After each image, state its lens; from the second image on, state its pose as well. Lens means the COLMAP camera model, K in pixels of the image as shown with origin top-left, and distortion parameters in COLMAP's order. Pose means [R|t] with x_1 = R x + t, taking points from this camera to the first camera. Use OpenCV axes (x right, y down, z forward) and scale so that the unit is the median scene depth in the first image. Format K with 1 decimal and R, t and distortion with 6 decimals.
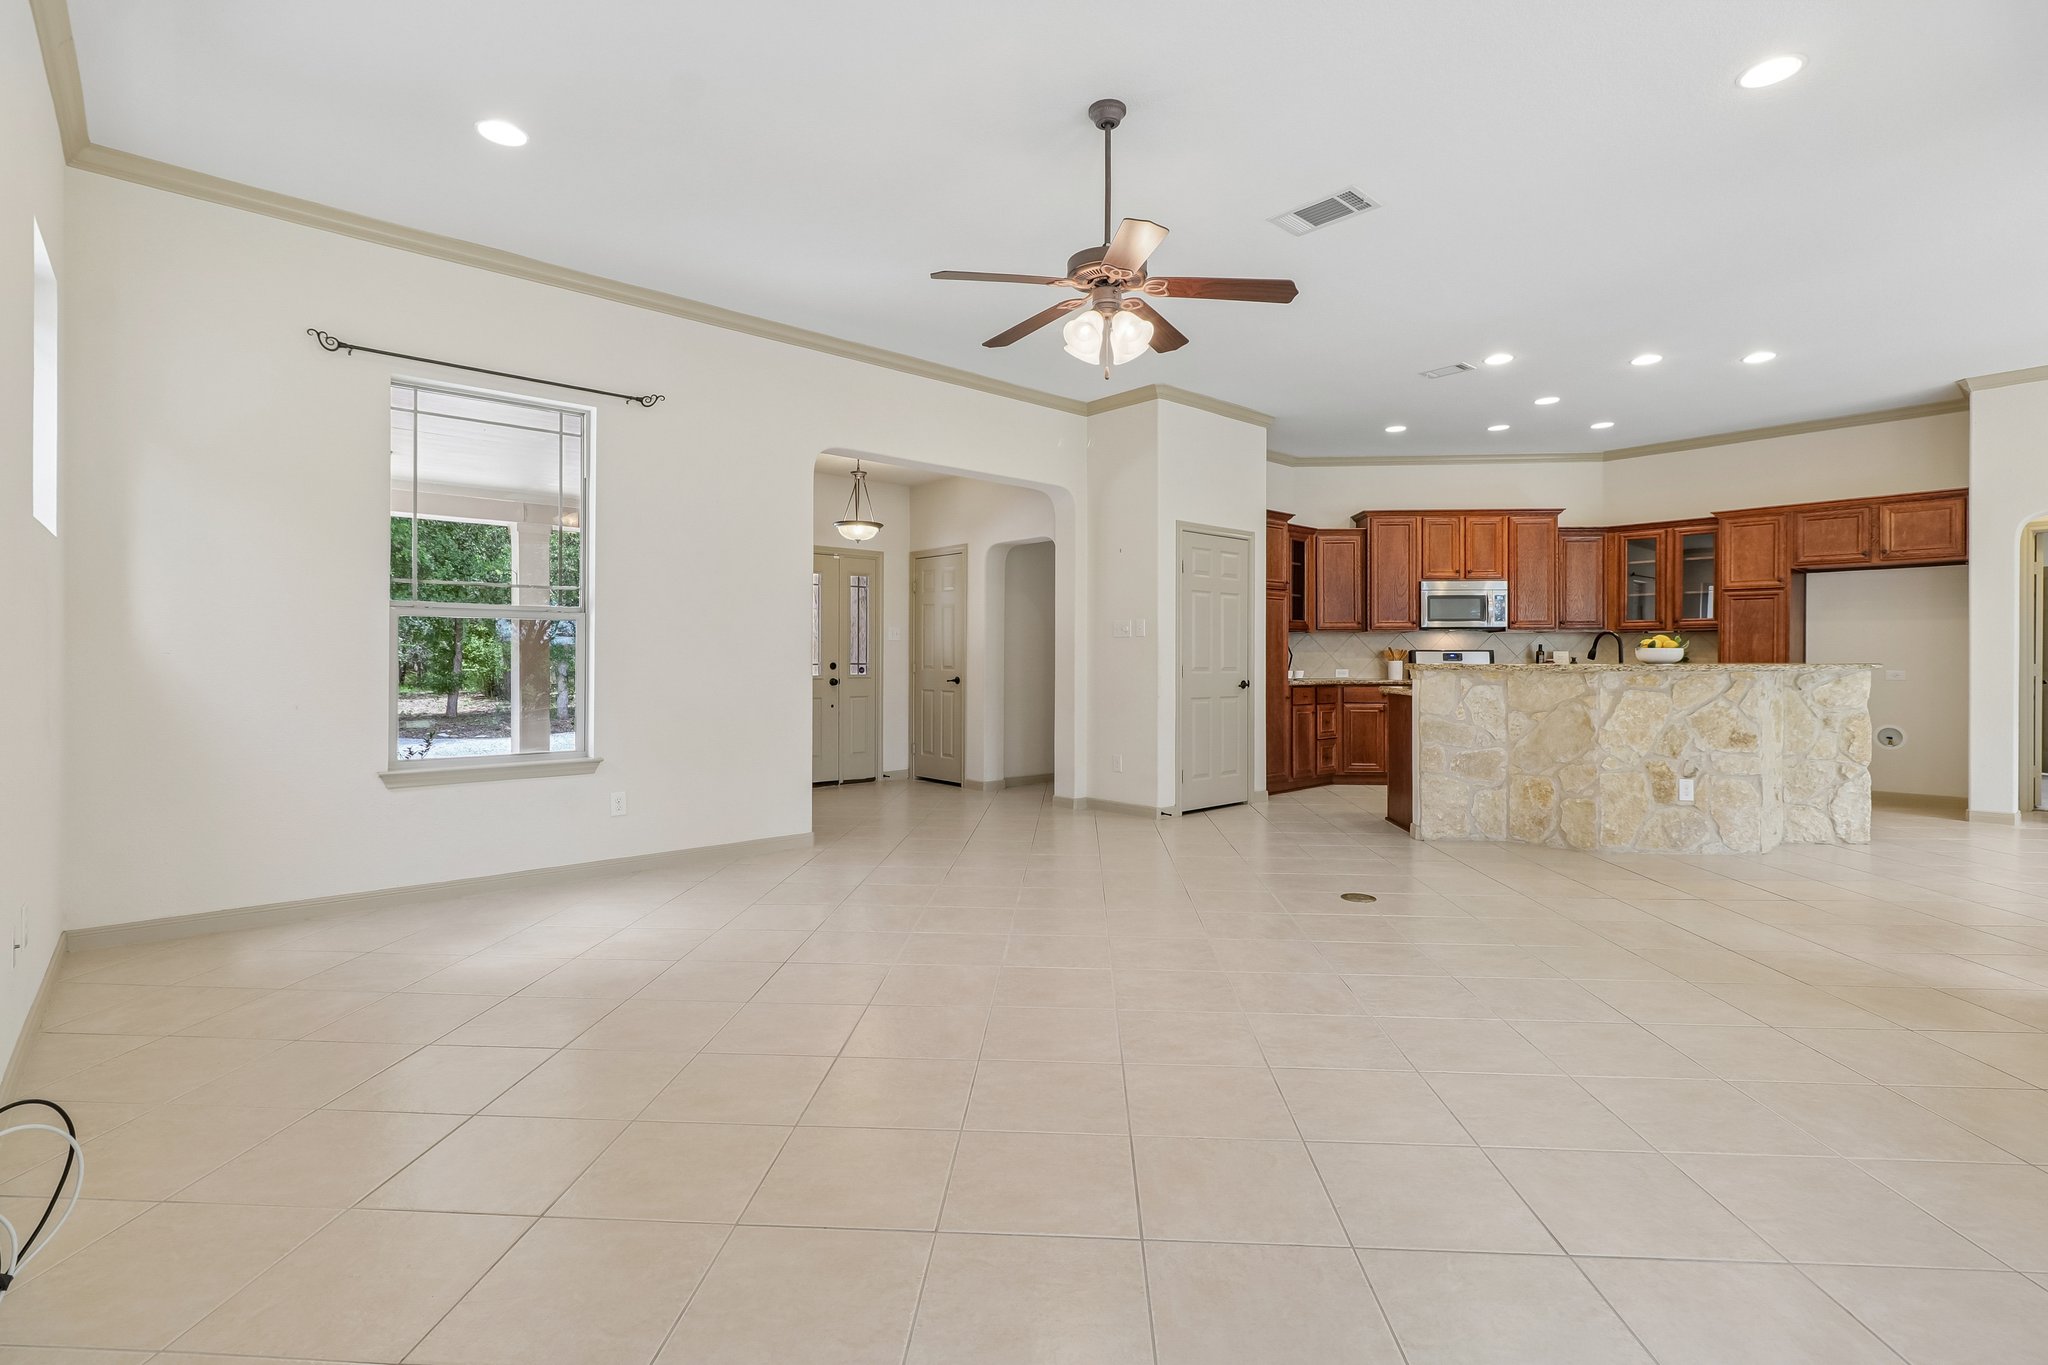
lens RADIAL K [[951.4, 0, 1024.7], [0, 951.4, 670.2], [0, 0, 1]] dist [0.001229, 0.000063]
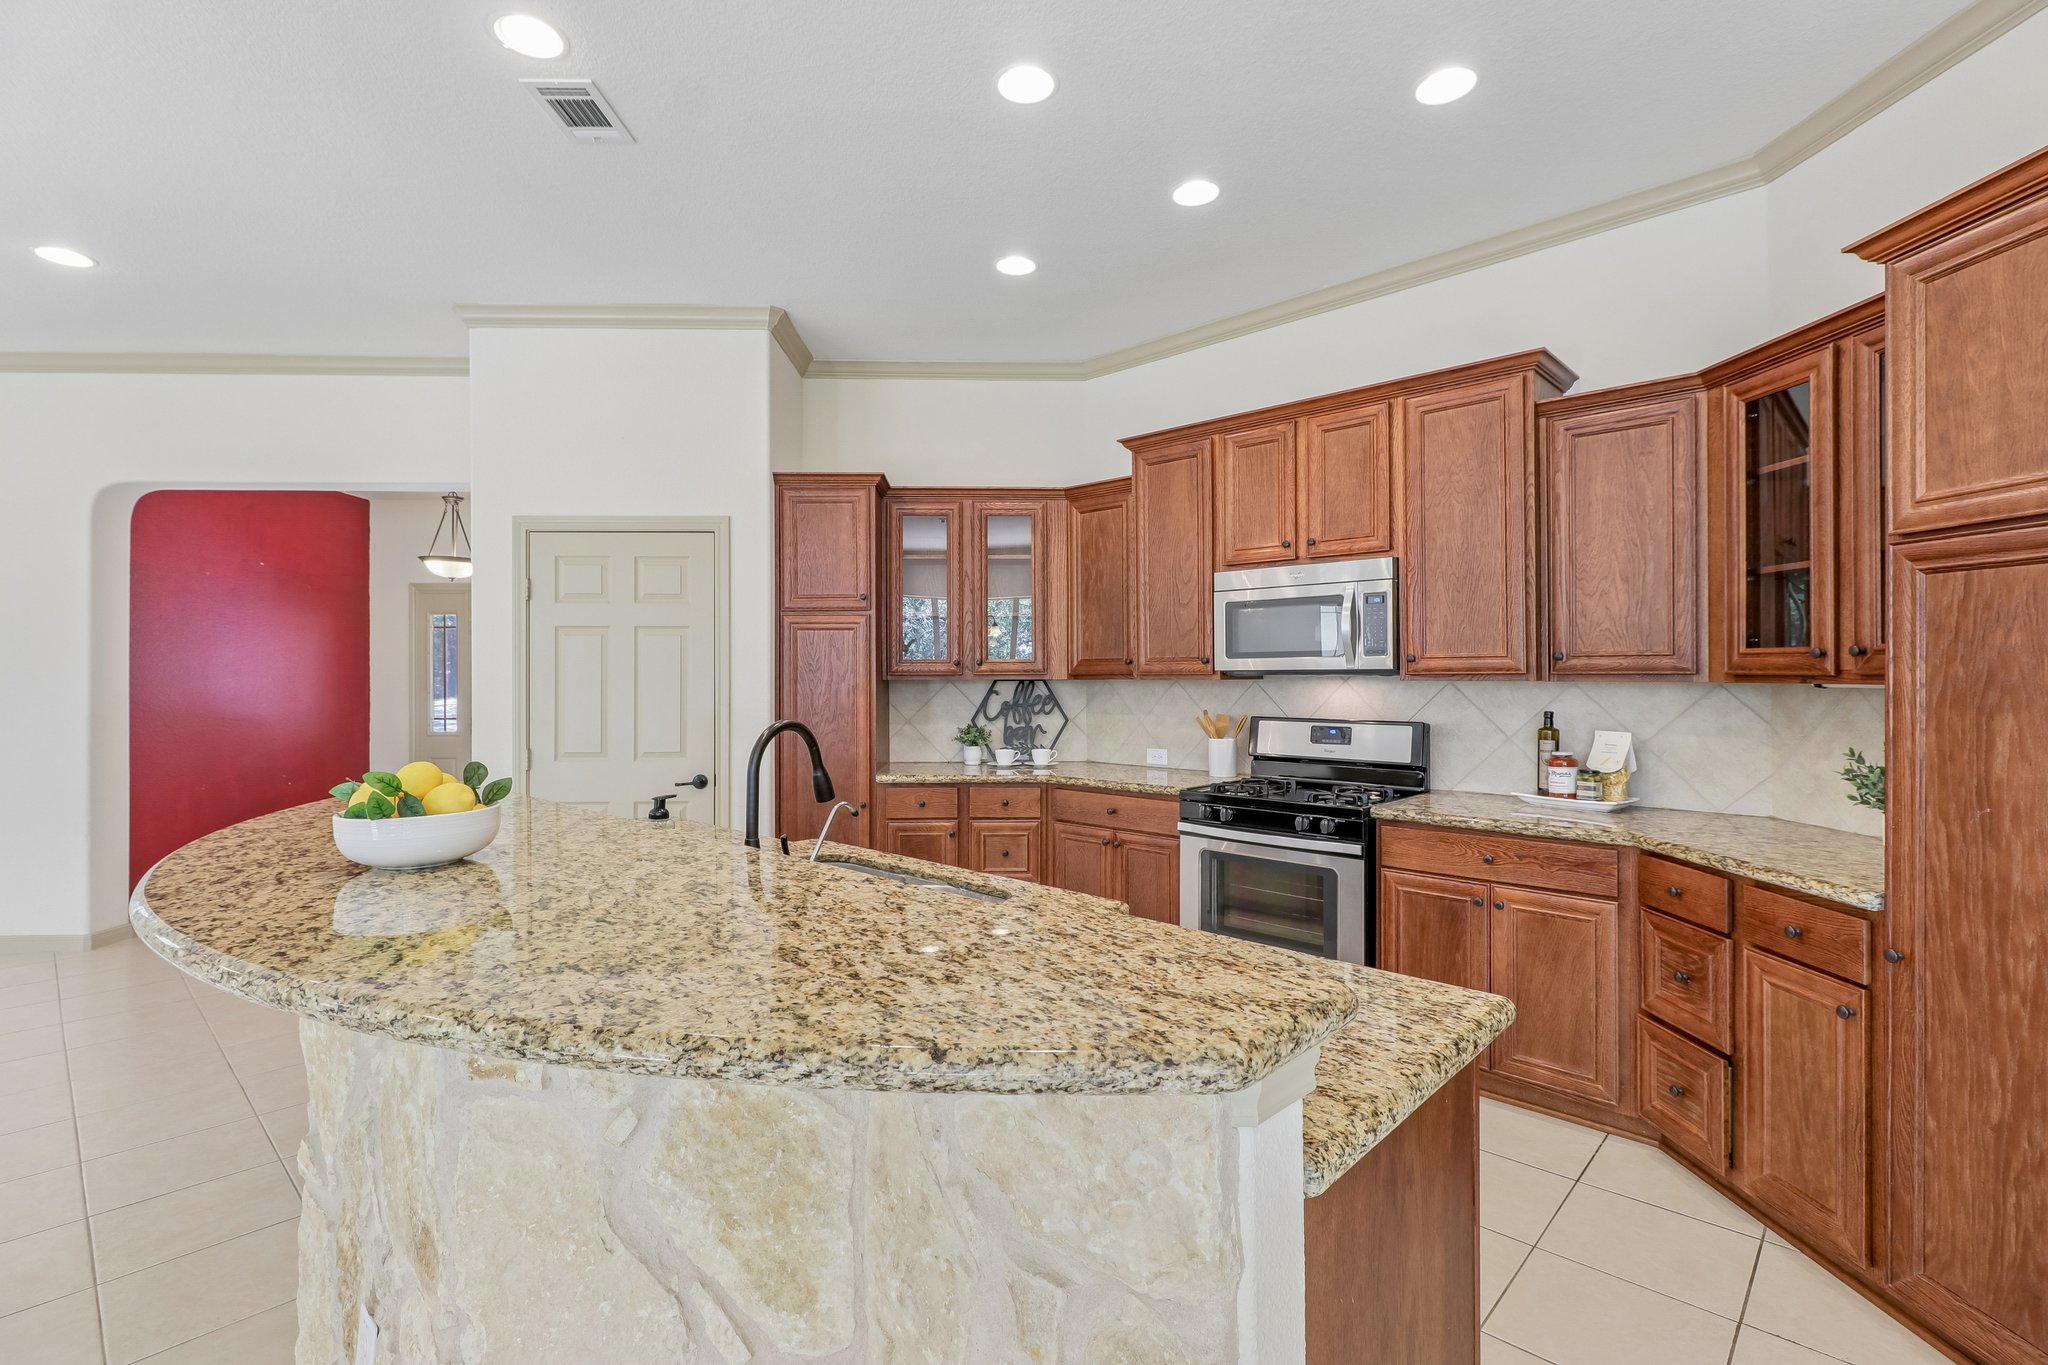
lens RADIAL K [[951.4, 0, 1024.7], [0, 951.4, 670.2], [0, 0, 1]] dist [0.001229, 0.000063]
pose [[0.766775, -0.005167, -0.641895, 0.644270], [-0.002328, 0.999939, -0.010829, -0.040249], [0.641911, 0.009797, 0.766716, 0.584567]]
